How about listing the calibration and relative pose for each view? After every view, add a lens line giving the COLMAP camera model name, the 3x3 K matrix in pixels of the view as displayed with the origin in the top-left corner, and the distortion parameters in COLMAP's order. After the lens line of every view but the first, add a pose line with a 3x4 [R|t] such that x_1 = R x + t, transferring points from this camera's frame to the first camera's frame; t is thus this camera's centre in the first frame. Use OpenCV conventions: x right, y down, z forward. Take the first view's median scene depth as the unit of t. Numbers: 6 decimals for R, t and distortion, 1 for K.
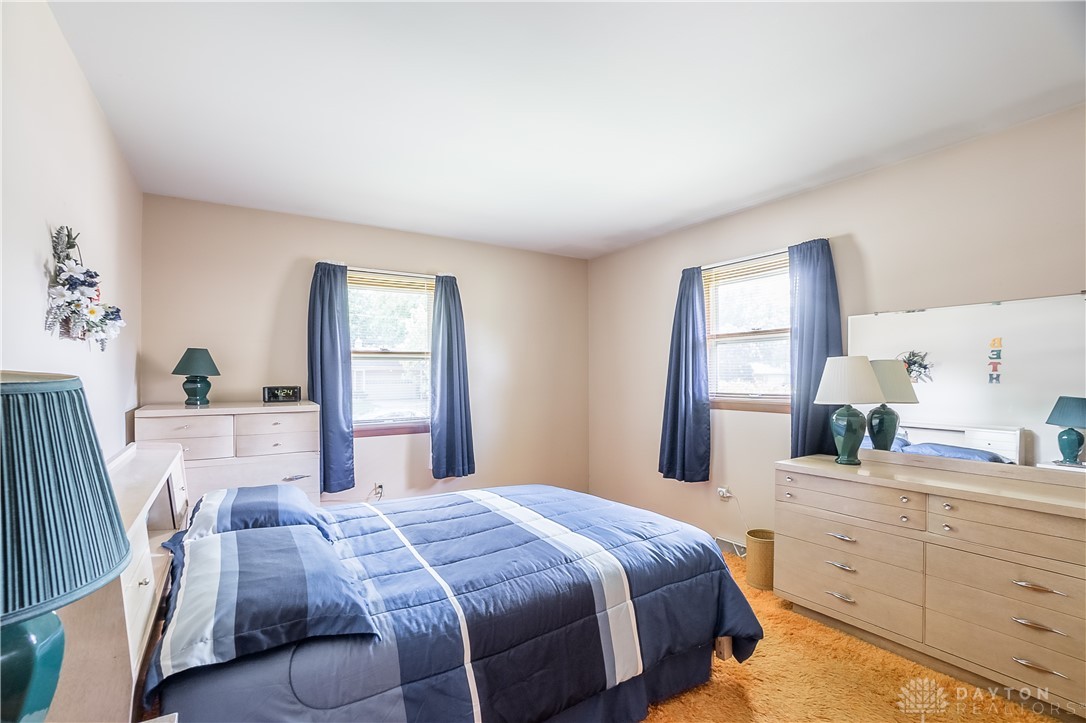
lens RADIAL K [[487.1, 0, 539.4], [0, 487.1, 372.1], [0, 0, 1]] dist [-0.000456, 0.000026]
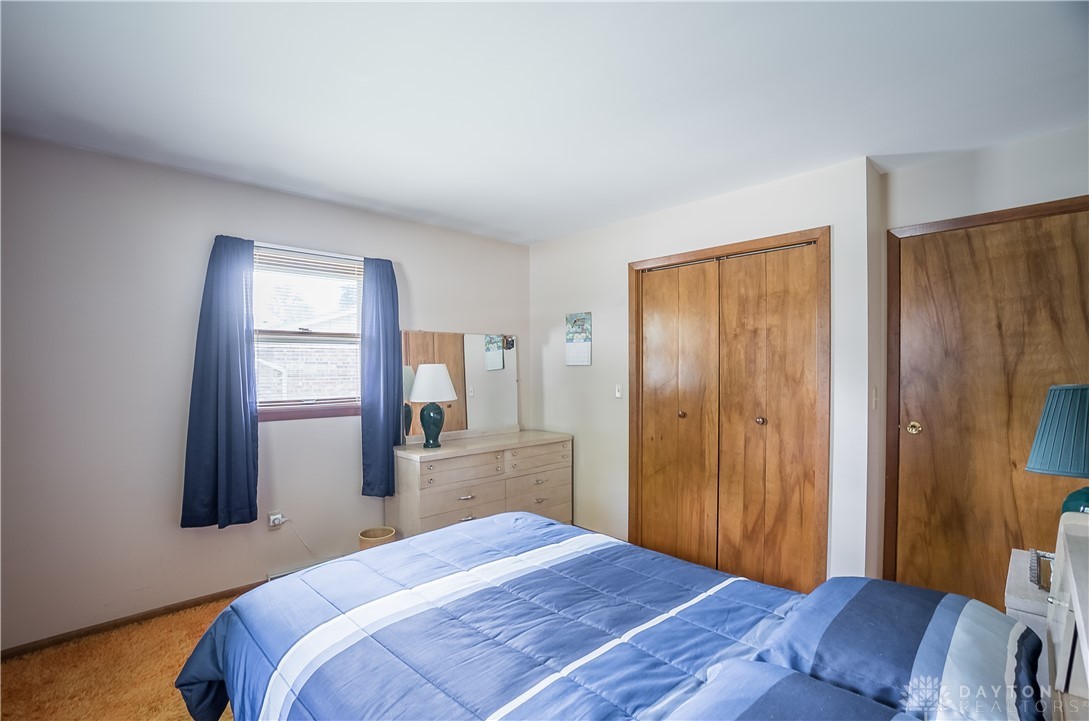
lens RADIAL K [[488.4, 0, 540.9], [0, 488.4, 371.1], [0, 0, 1]] dist [-0.000456, 0.000026]
pose [[-0.117316, -0.006060, 0.993076, -0.582833], [-0.001858, 0.999981, 0.005883, -0.016765], [-0.993093, -0.001155, -0.117325, 0.739679]]
